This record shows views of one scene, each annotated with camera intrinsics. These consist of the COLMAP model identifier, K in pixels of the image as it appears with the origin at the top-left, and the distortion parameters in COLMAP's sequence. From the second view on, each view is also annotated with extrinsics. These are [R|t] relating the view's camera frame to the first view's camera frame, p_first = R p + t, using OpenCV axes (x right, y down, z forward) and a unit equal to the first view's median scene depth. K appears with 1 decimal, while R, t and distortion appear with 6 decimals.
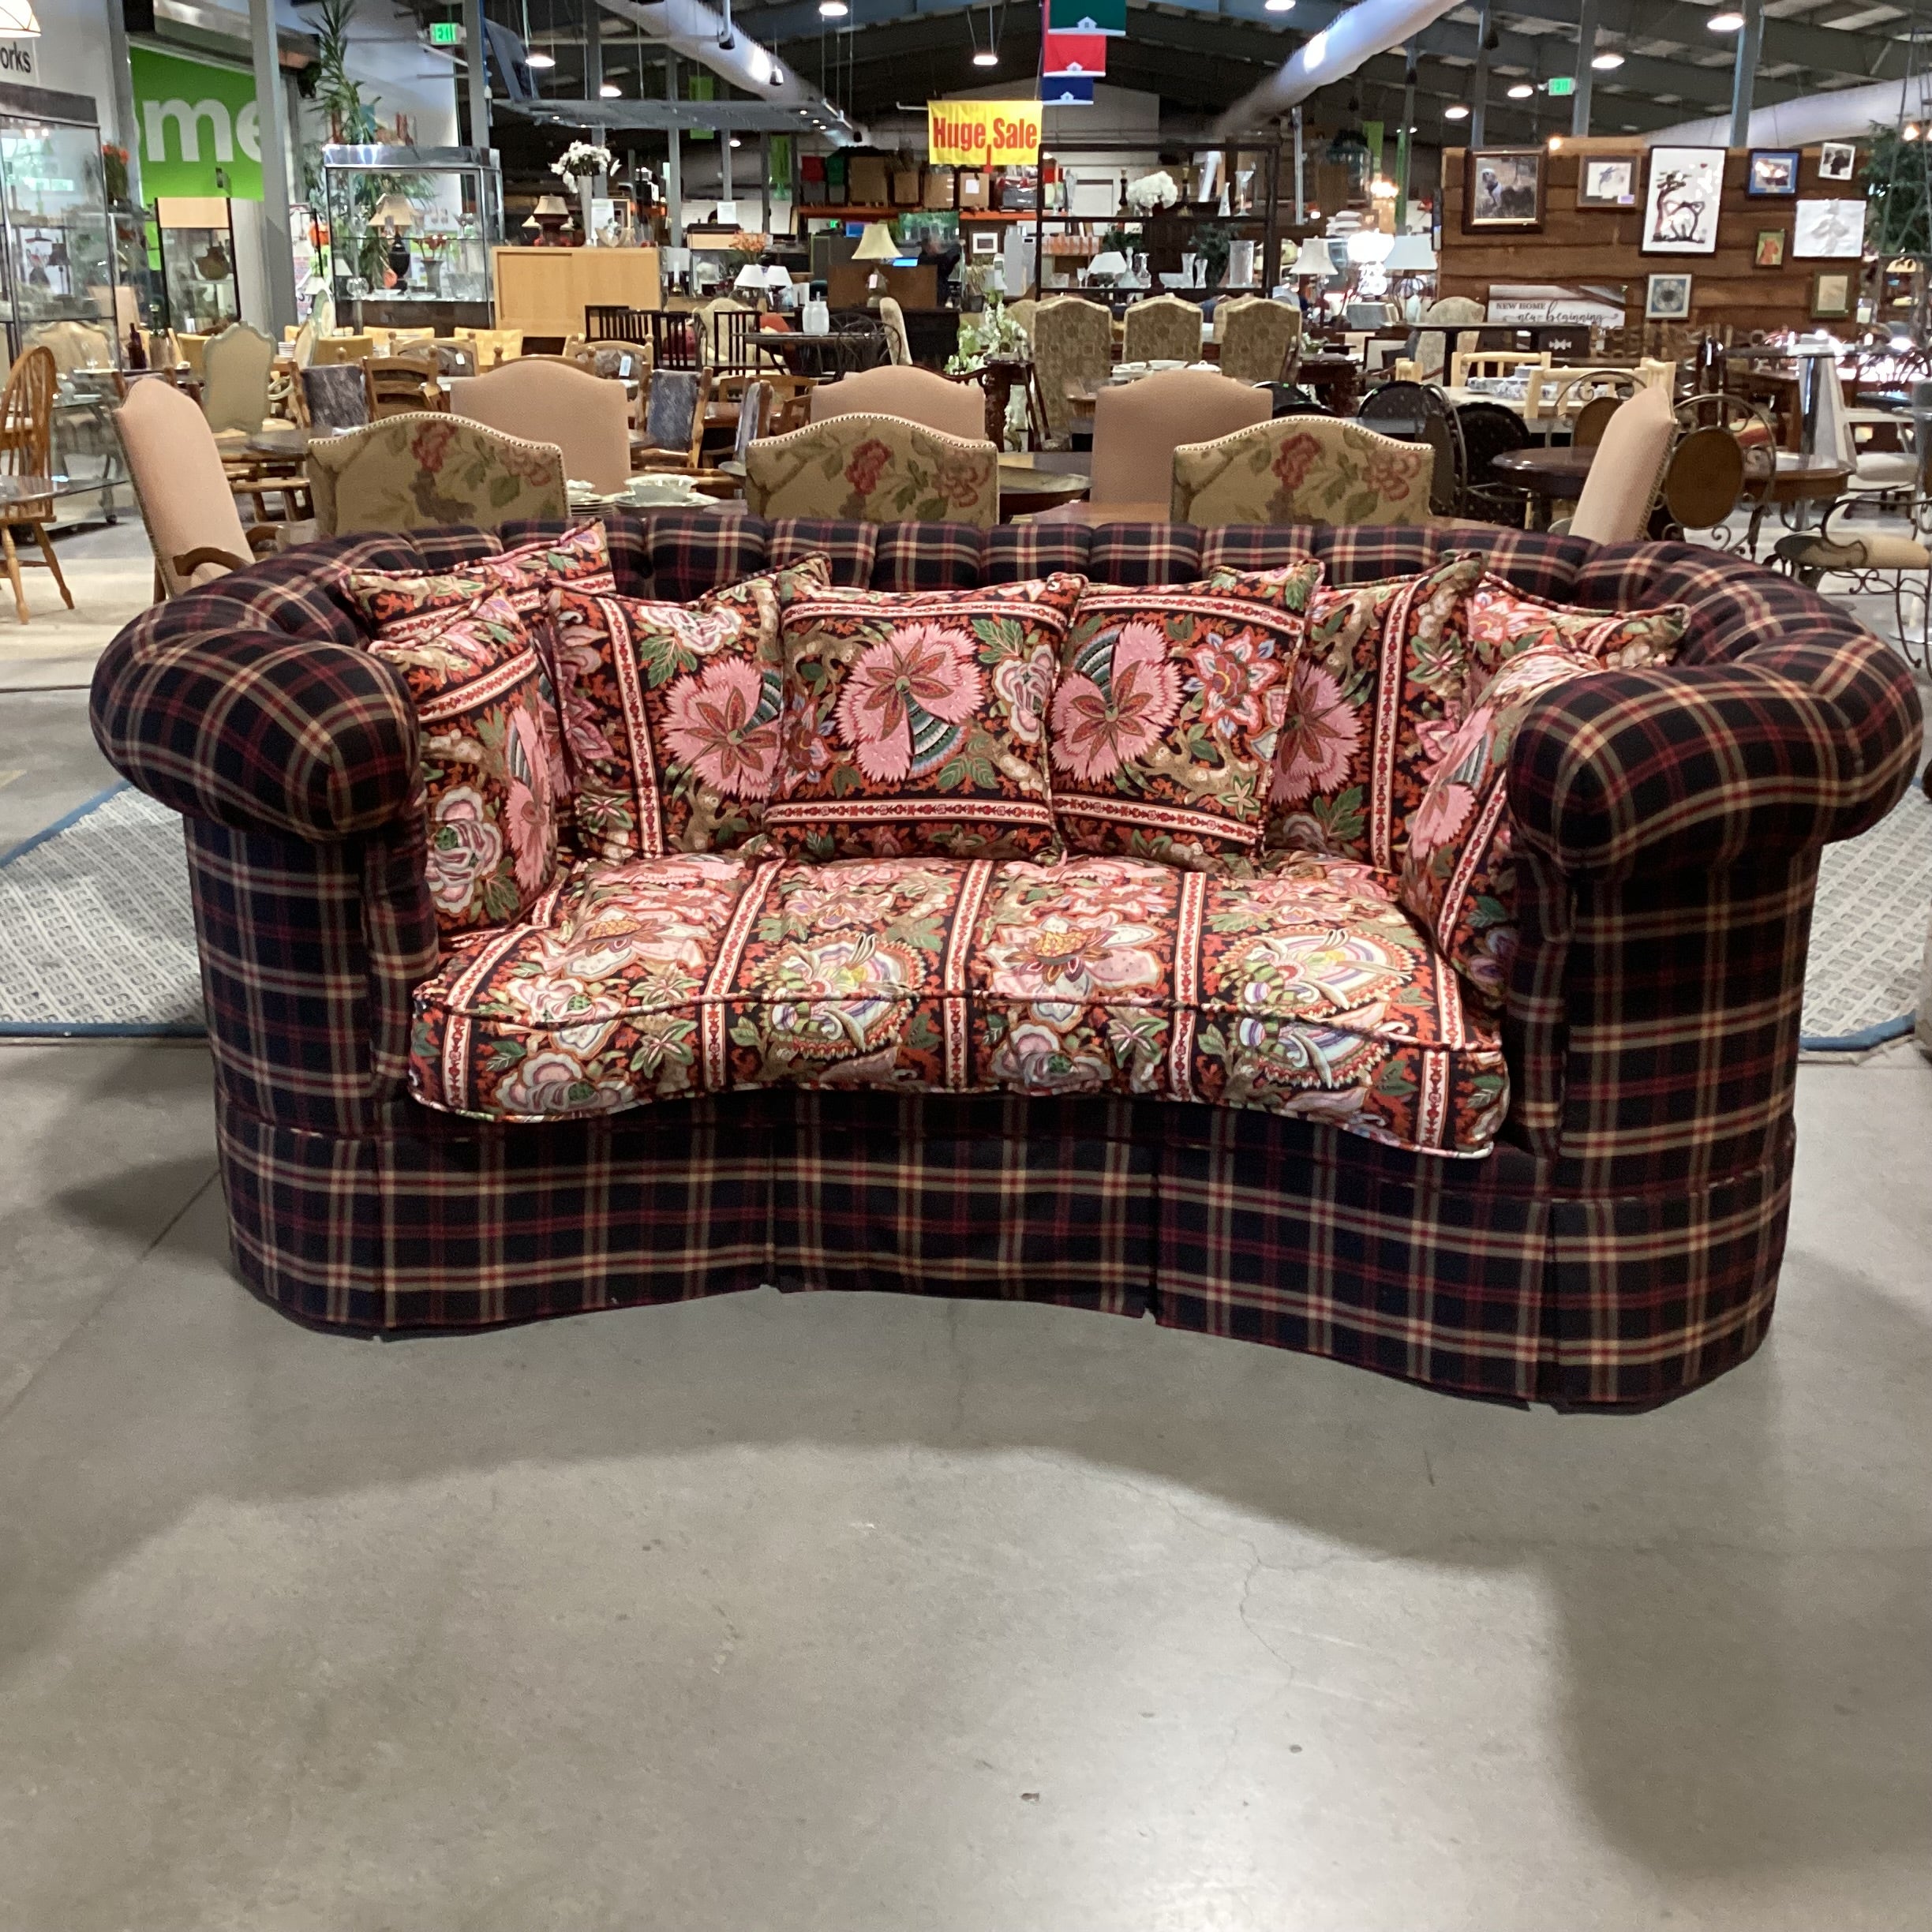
lens RADIAL K [[2310.7, 0, 955.9], [0, 2310.7, 970.8], [0, 0, 1]] dist [0.134260, -0.286469]
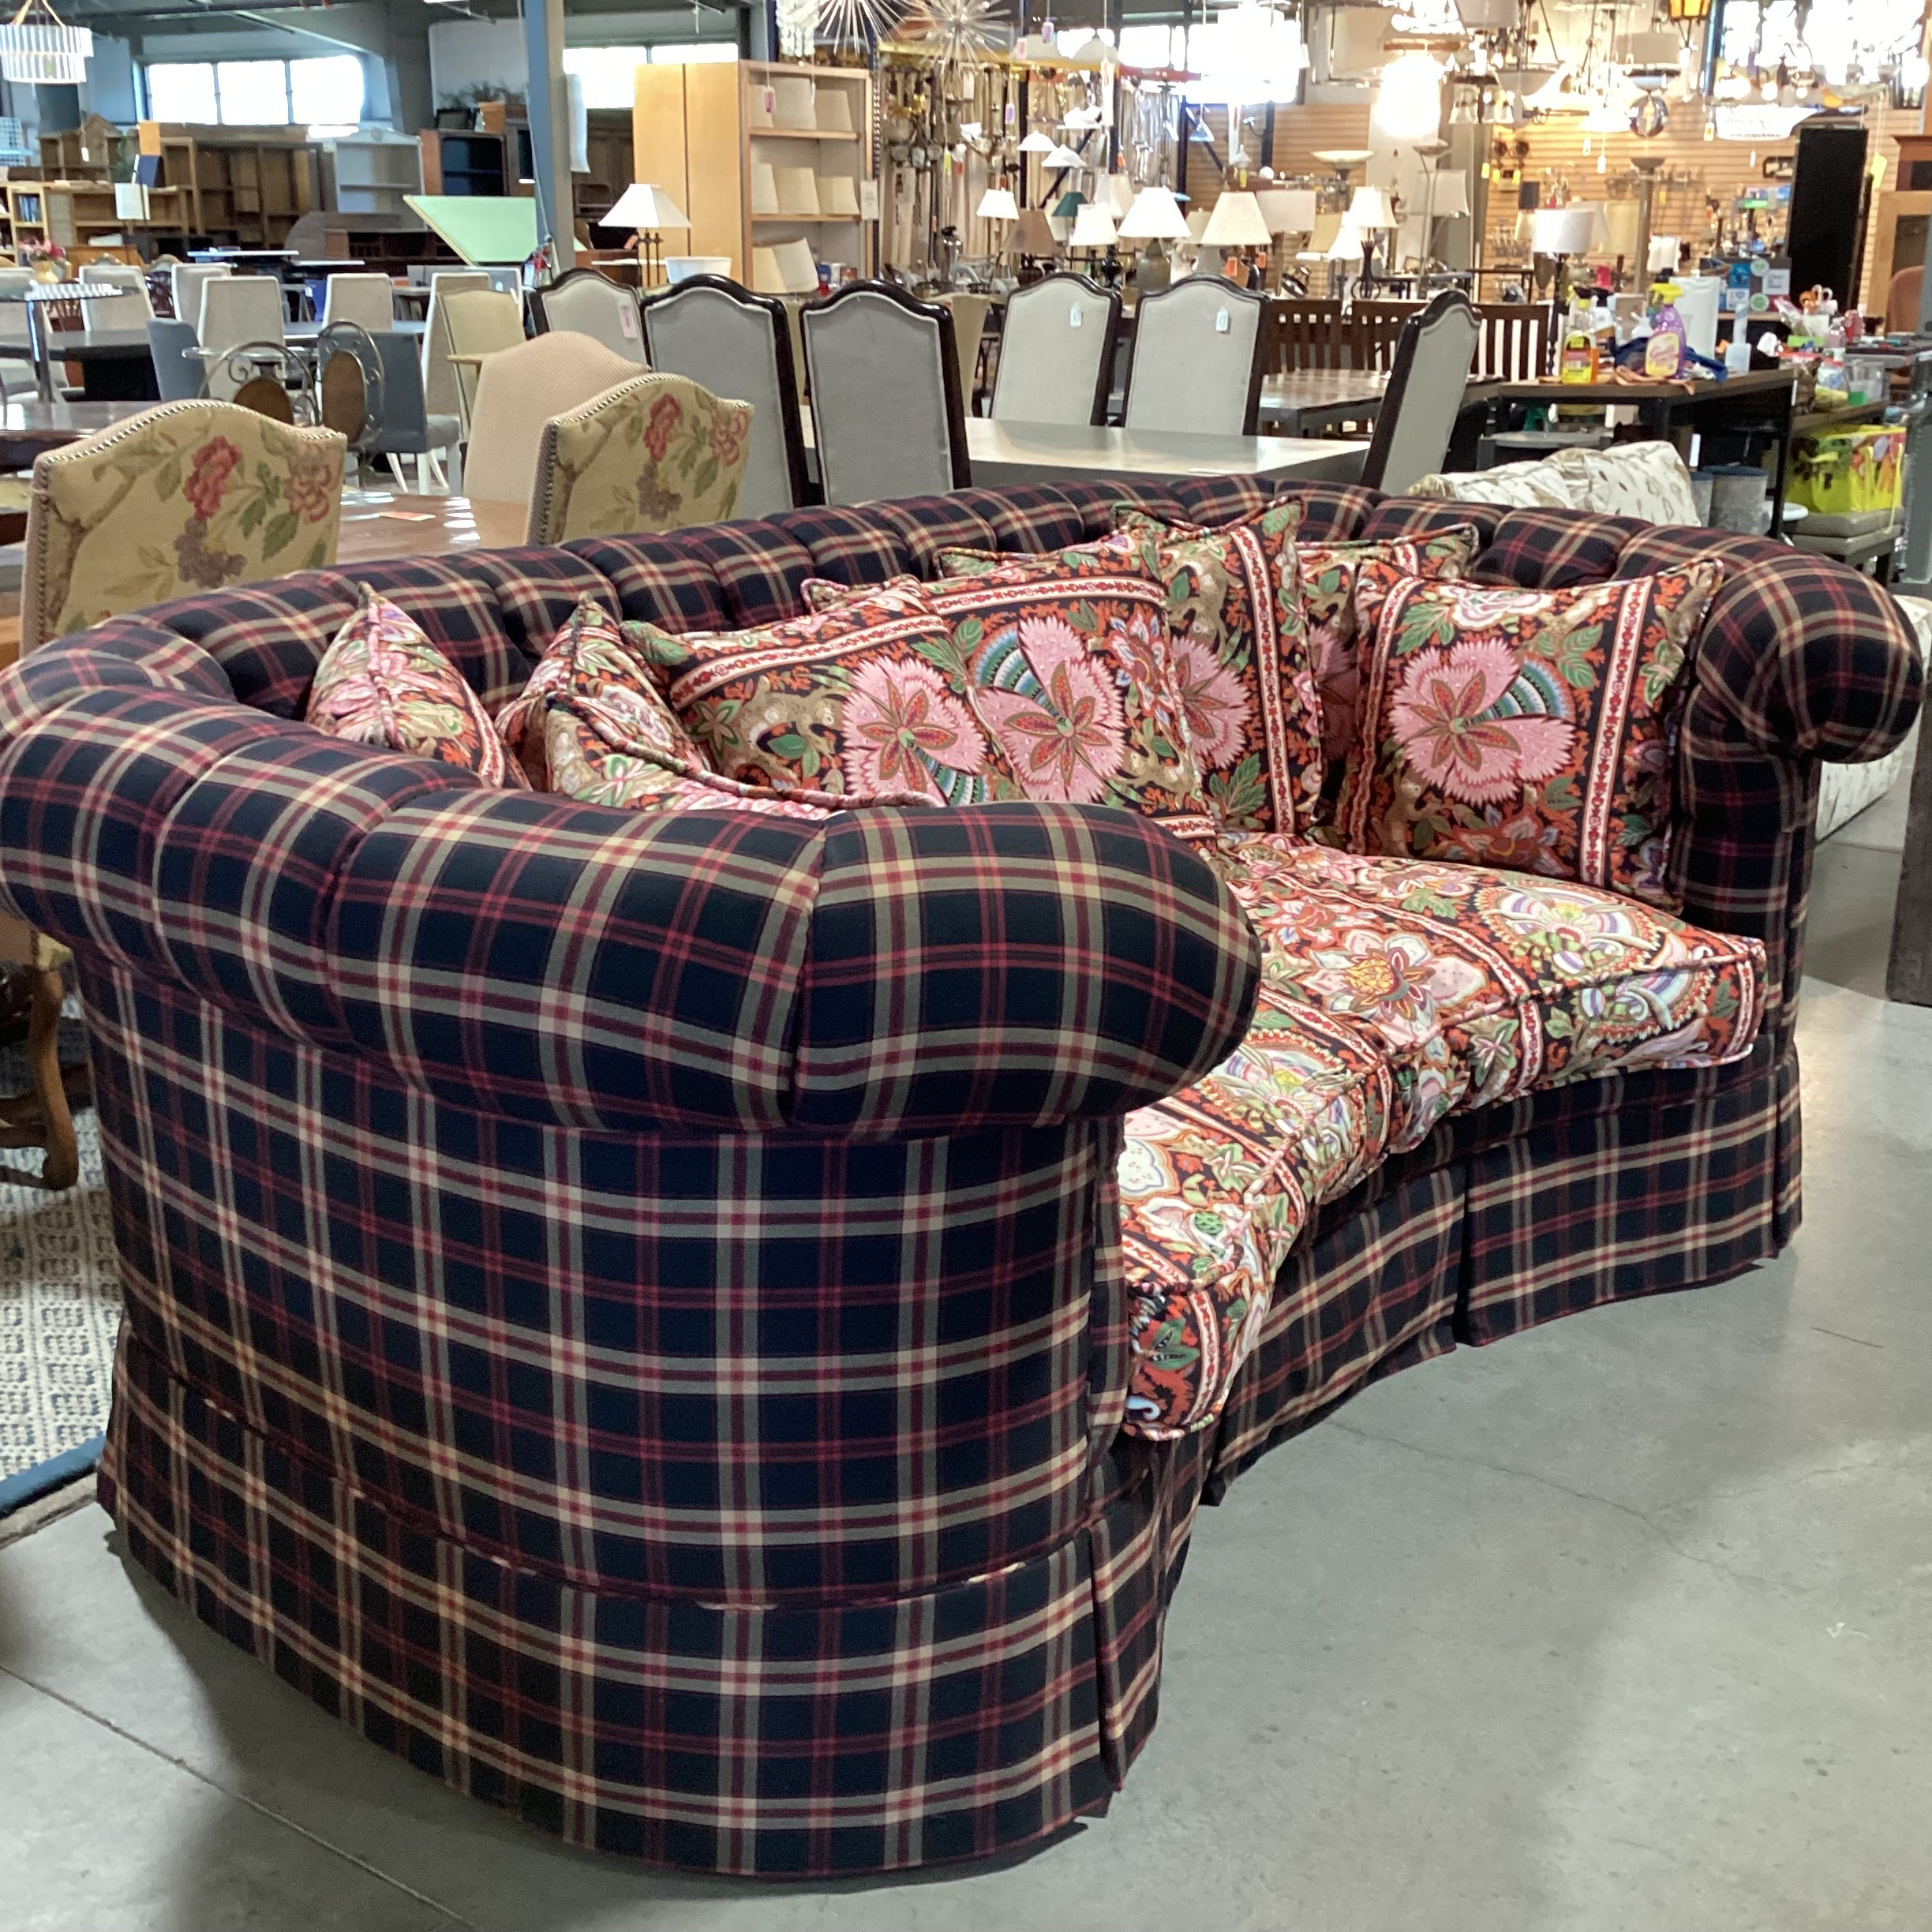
lens RADIAL K [[2320.1, 0, 957.0], [0, 2320.1, 970.1], [0, 0, 1]] dist [0.117206, -0.234589]
pose [[0.540993, -0.258994, 0.800156, -0.669180], [0.240292, 0.959343, 0.148056, -0.164029], [-0.805969, 0.112174, 0.581232, 0.557072]]
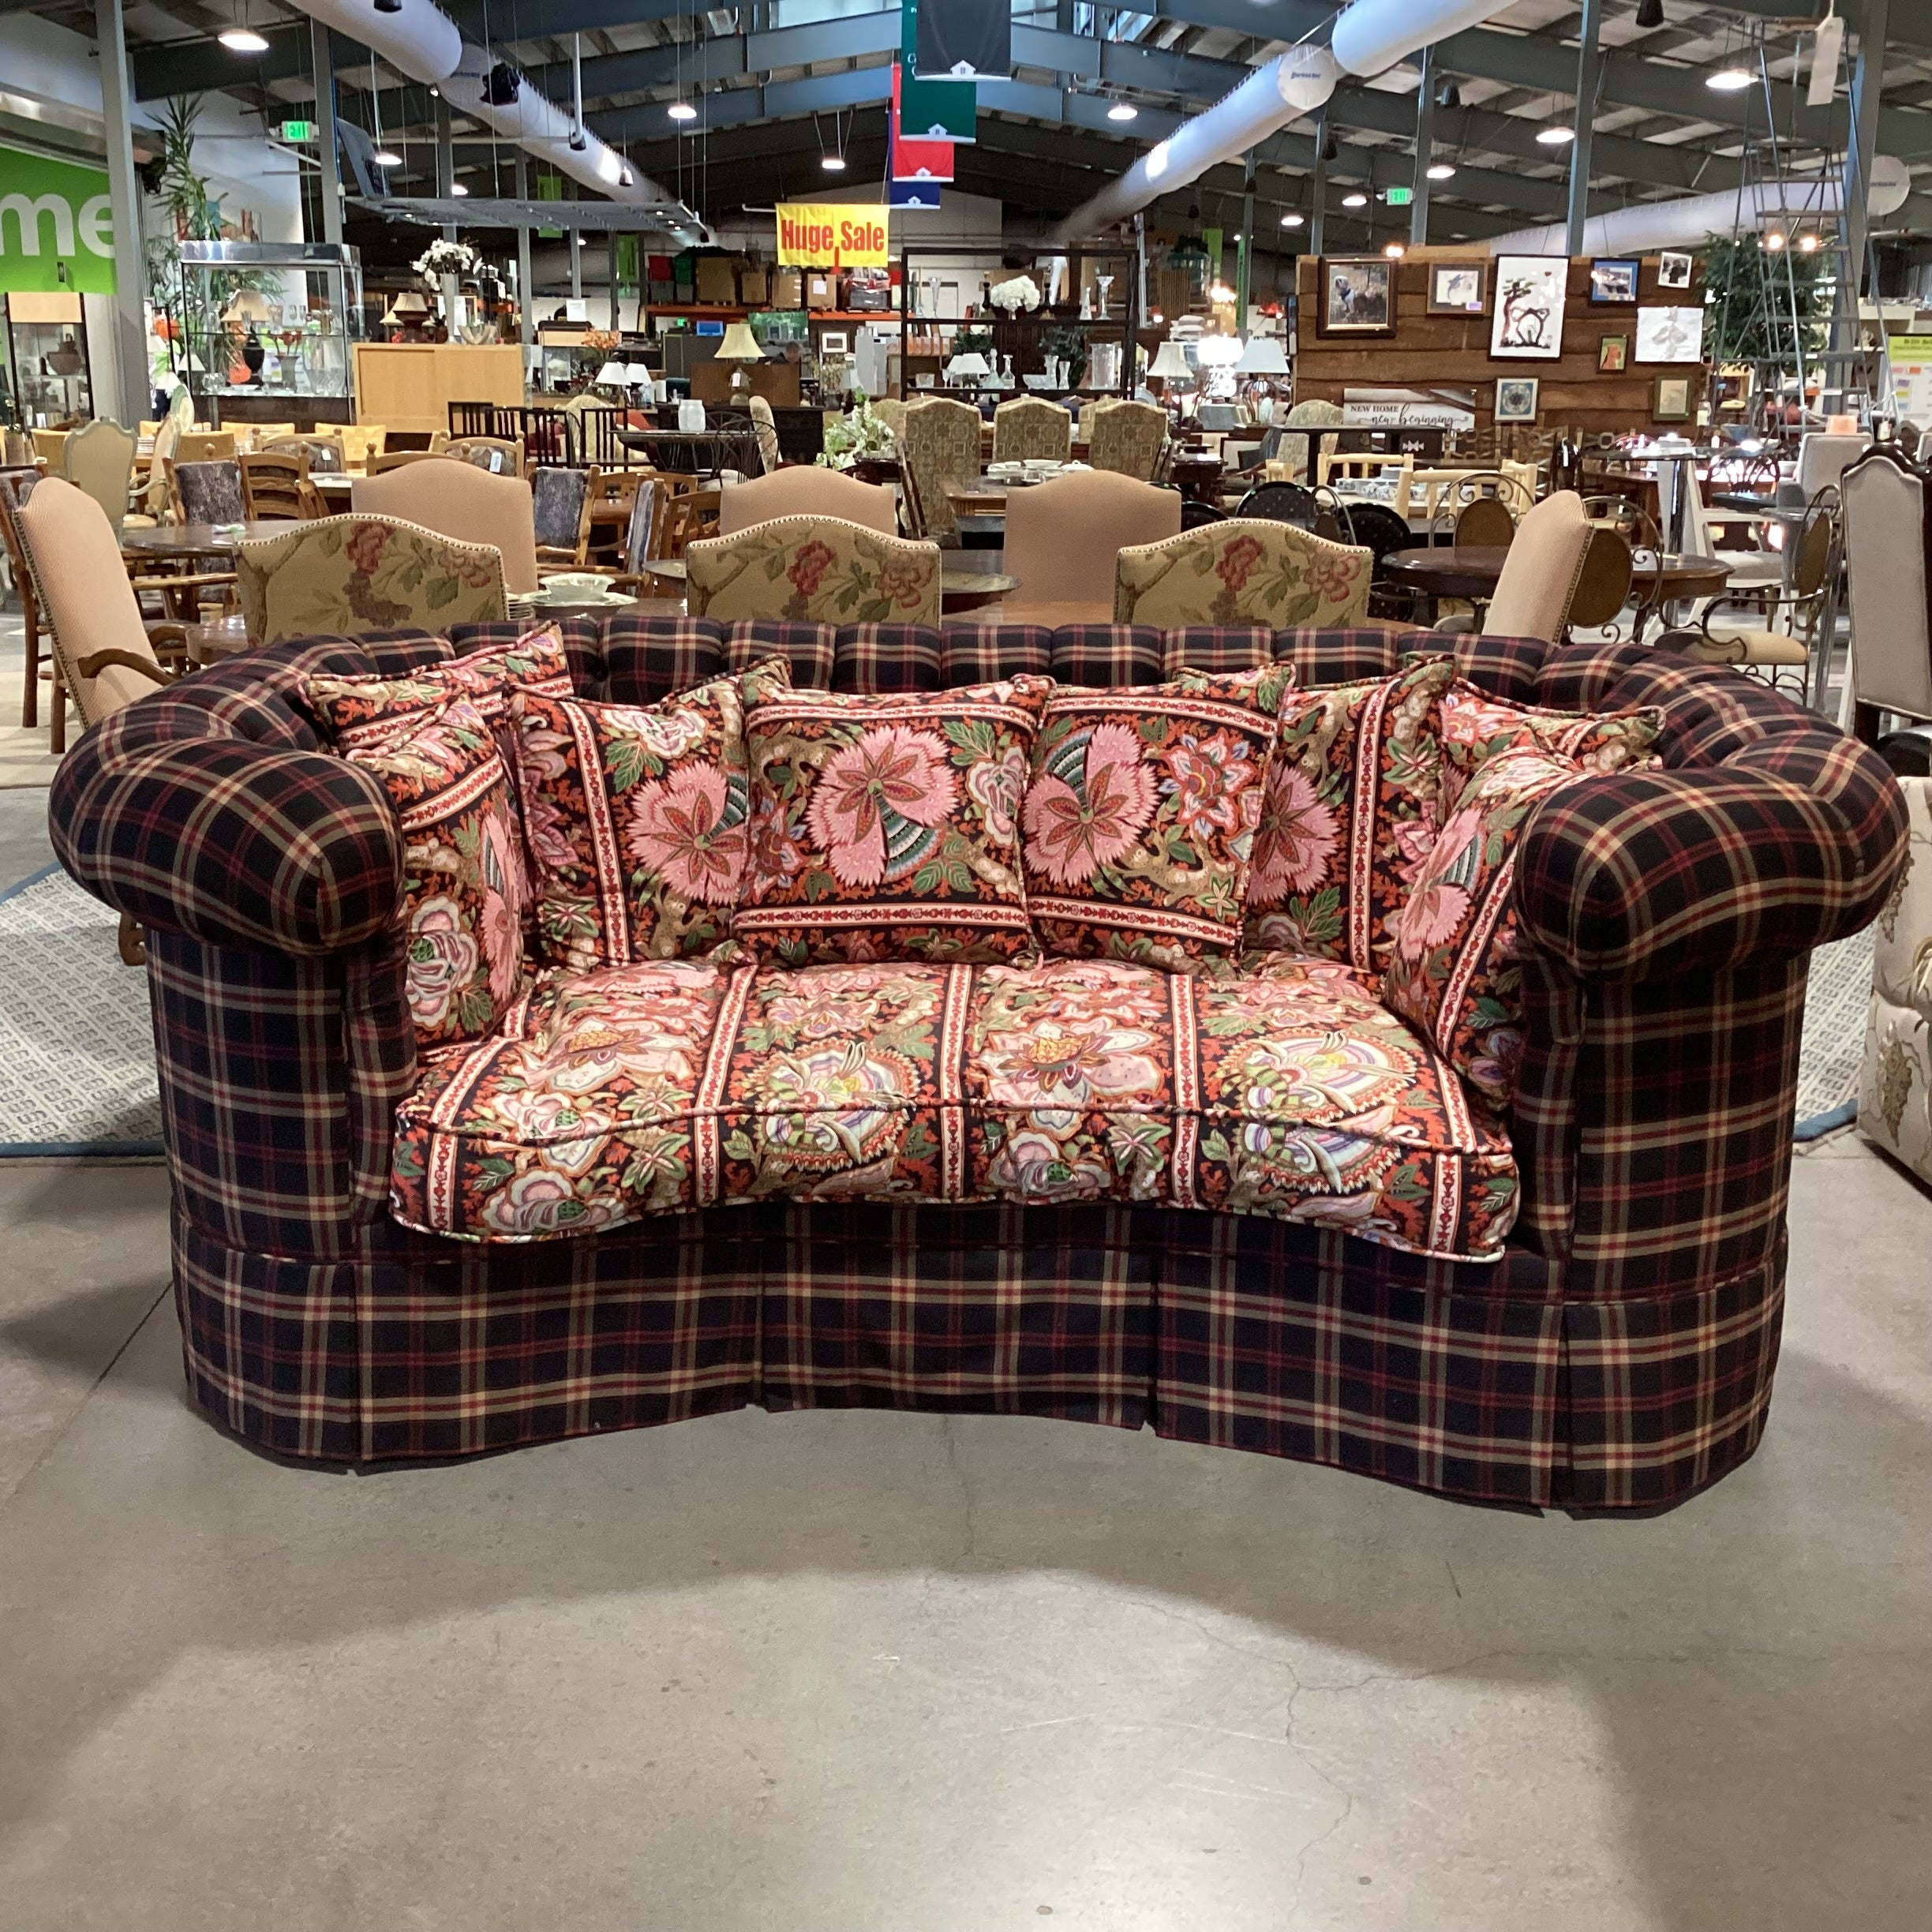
lens RADIAL K [[2320.1, 0, 957.0], [0, 2320.1, 970.1], [0, 0, 1]] dist [0.117206, -0.234589]
pose [[0.997779, -0.011413, 0.065629, -0.055279], [0.014019, 0.999126, -0.039384, -0.006497], [-0.065122, 0.040217, 0.997067, 0.013570]]
